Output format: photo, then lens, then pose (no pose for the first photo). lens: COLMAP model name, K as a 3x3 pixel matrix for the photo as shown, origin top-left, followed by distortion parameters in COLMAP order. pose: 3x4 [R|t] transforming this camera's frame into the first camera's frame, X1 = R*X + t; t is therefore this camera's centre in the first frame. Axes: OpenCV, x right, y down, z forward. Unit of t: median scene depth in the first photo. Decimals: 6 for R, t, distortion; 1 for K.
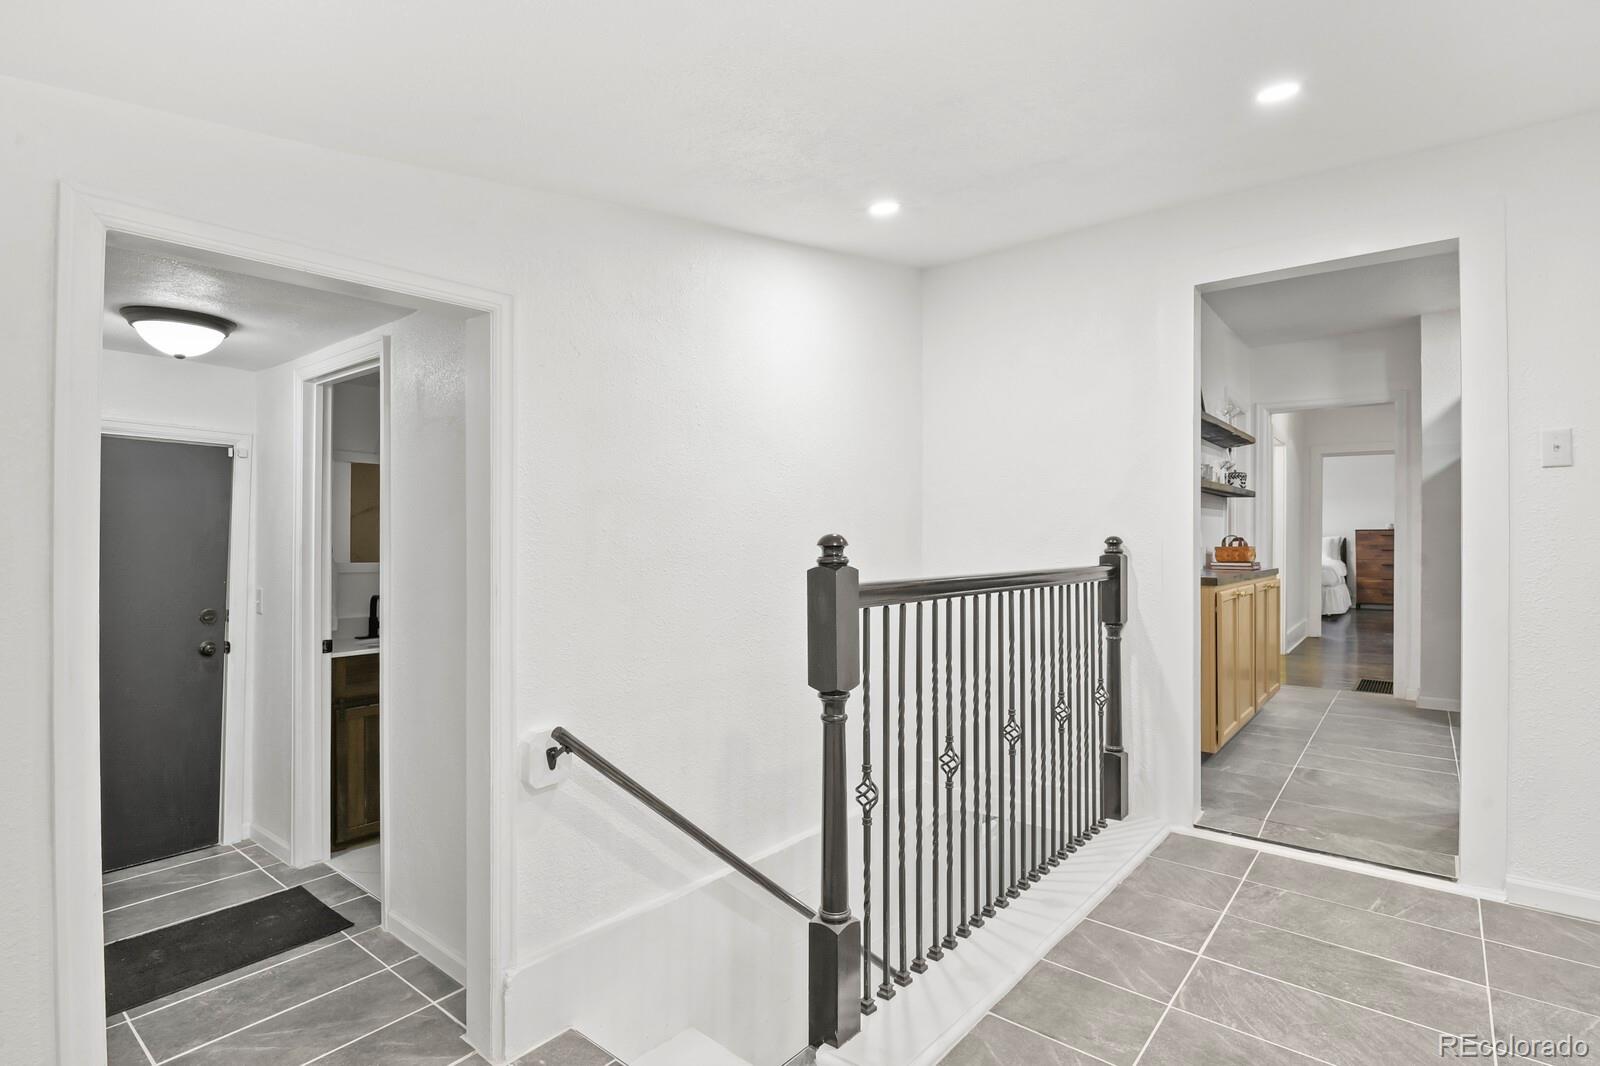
lens RADIAL K [[782.5, 0, 797.0], [0, 782.5, 531.7], [0, 0, 1]] dist [-0.001034, -0.006739]
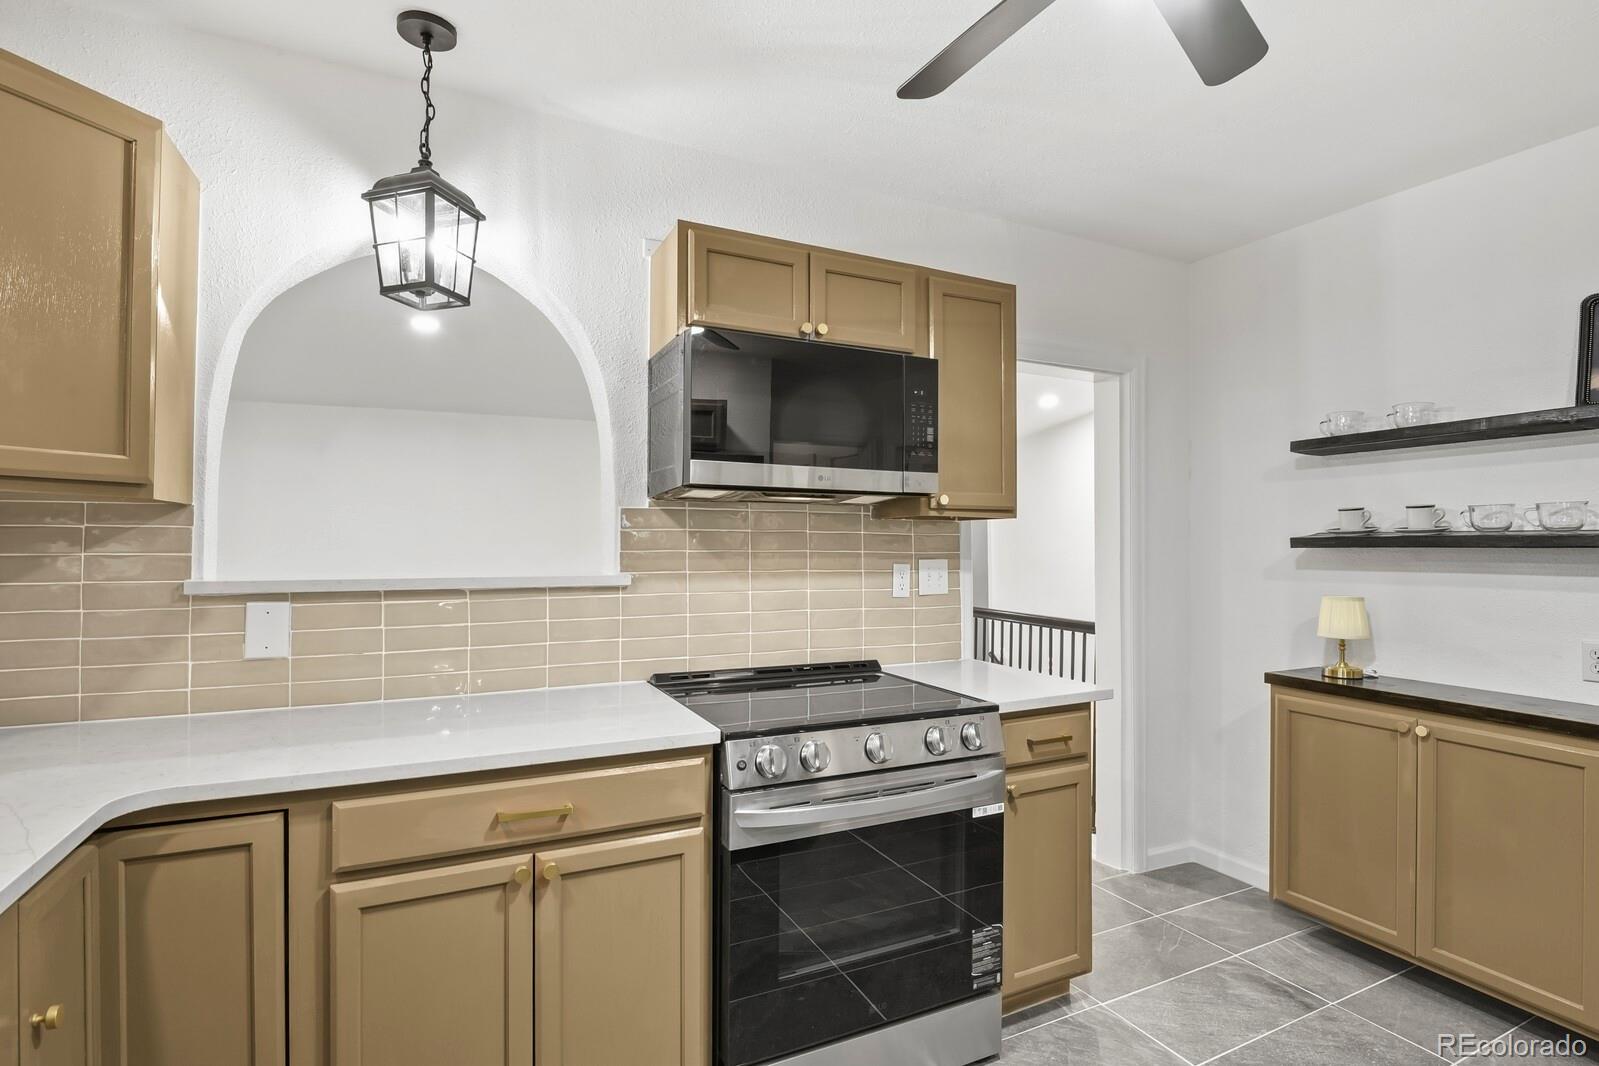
lens RADIAL K [[782.0, 0, 796.5], [0, 782.0, 531.7], [0, 0, 1]] dist [-0.001034, -0.006739]
pose [[-0.424048, -0.014467, -0.905524, 1.571769], [0.005456, 0.999813, -0.018529, -0.074585], [0.905623, -0.012797, -0.423890, 1.000570]]
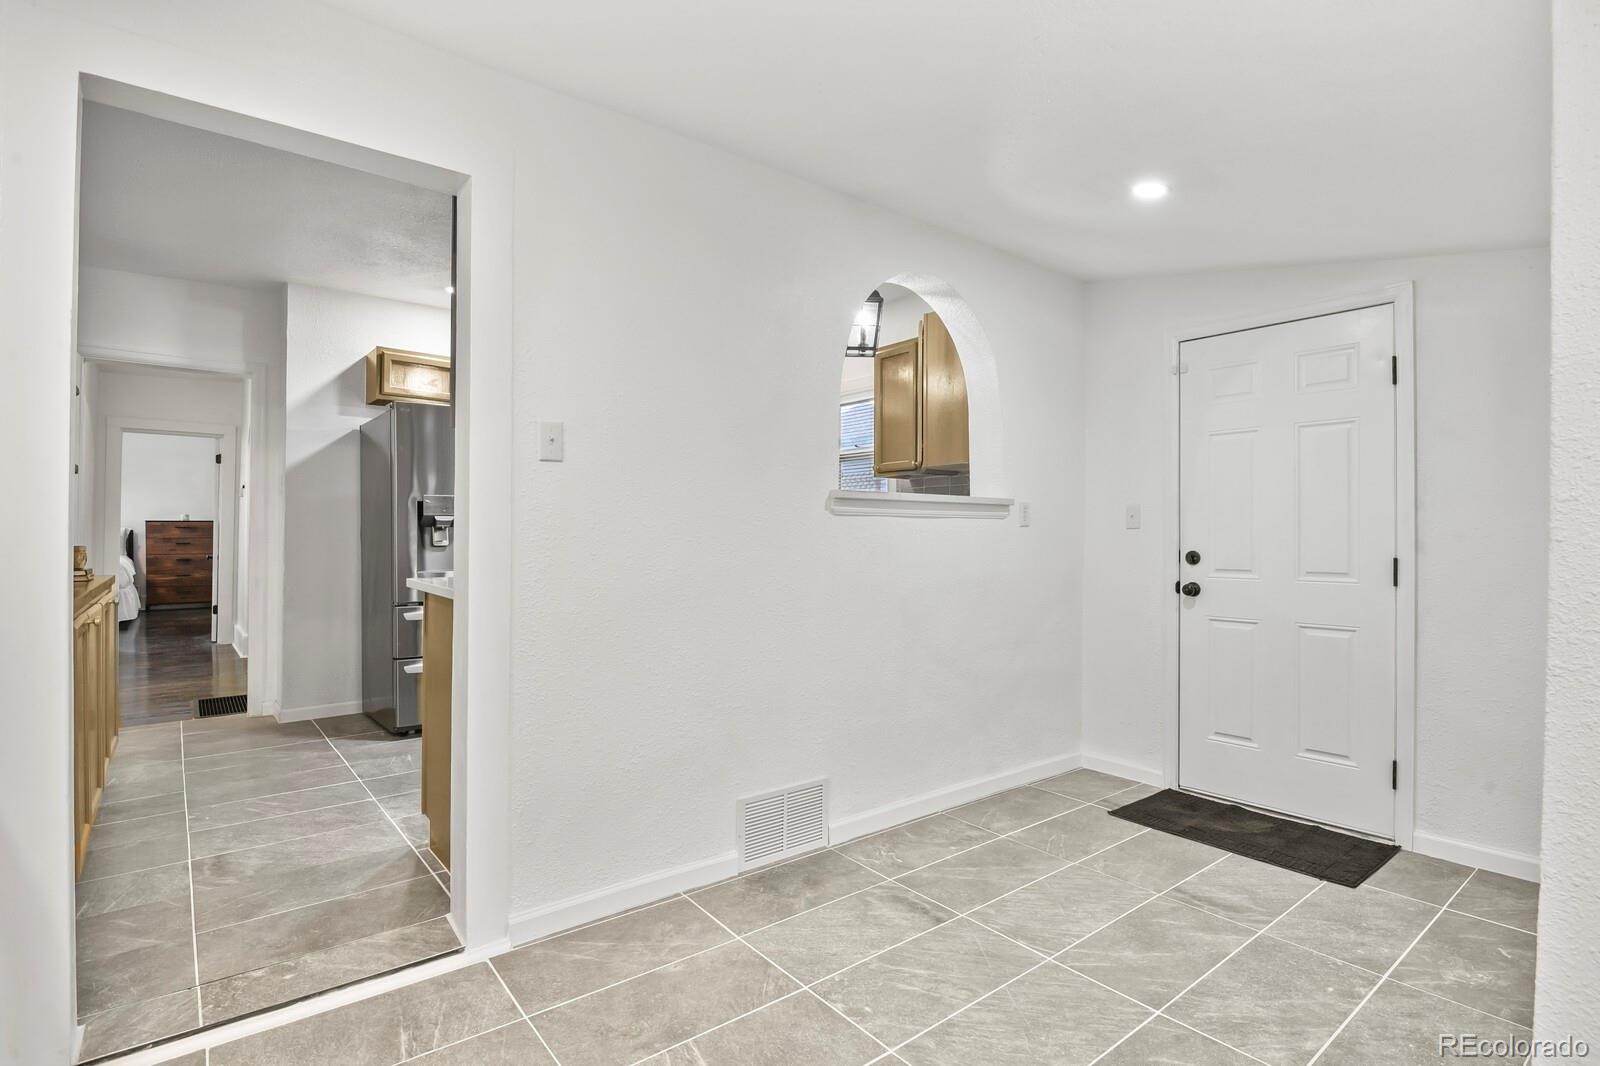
lens RADIAL K [[782.5, 0, 797.0], [0, 782.5, 531.7], [0, 0, 1]] dist [-0.001034, -0.006739]
pose [[0.218041, -0.003056, 0.975935, 0.085706], [-0.008800, 0.999948, 0.005097, -0.003970], [-0.975900, -0.009699, 0.218003, 0.361097]]
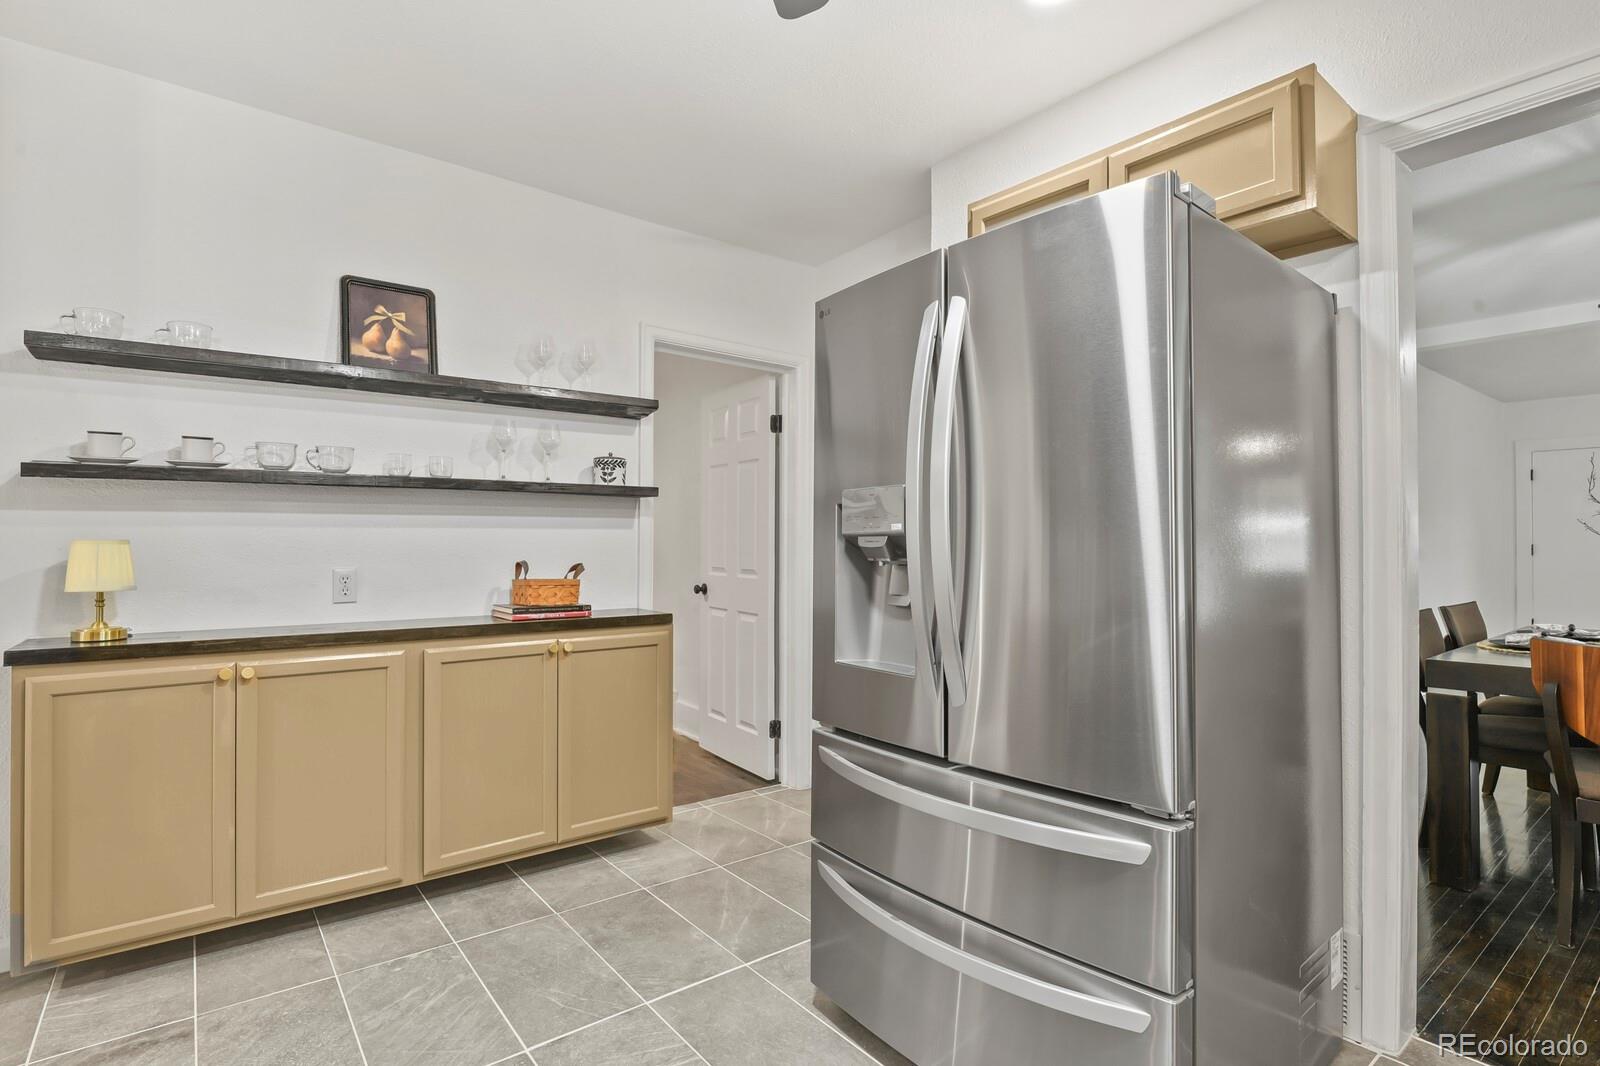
lens RADIAL K [[782.5, 0, 797.0], [0, 782.5, 531.7], [0, 0, 1]] dist [-0.001034, -0.006739]
pose [[0.974124, -0.001395, -0.226010, 1.299711], [-0.000005, 0.999981, -0.006191, -0.020585], [0.226014, 0.006032, 0.974105, 0.666329]]
